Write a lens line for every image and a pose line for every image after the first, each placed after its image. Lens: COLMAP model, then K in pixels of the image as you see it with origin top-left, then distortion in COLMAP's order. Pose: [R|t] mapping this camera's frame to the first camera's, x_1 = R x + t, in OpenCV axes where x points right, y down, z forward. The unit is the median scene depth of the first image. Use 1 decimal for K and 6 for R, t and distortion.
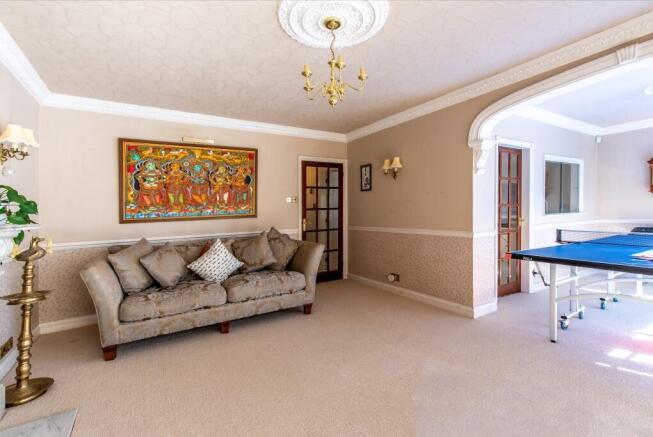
lens RADIAL K [[297.1, 0, 328.8], [0, 297.1, 218.2], [0, 0, 1]] dist [0.016856, -0.001296]
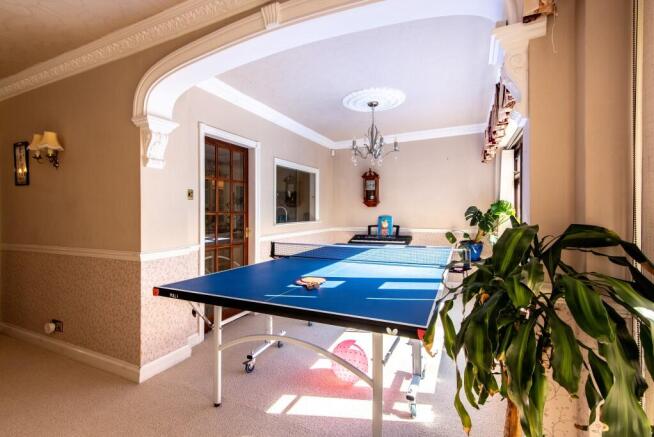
lens RADIAL K [[297.5, 0, 329.0], [0, 297.5, 222.2], [0, 0, 1]] dist [0.016856, -0.001296]
pose [[0.829586, -0.001761, 0.558377, 0.414903], [0.003578, 0.999991, -0.002162, -0.017649], [-0.558368, 0.003791, 0.829585, 0.185586]]
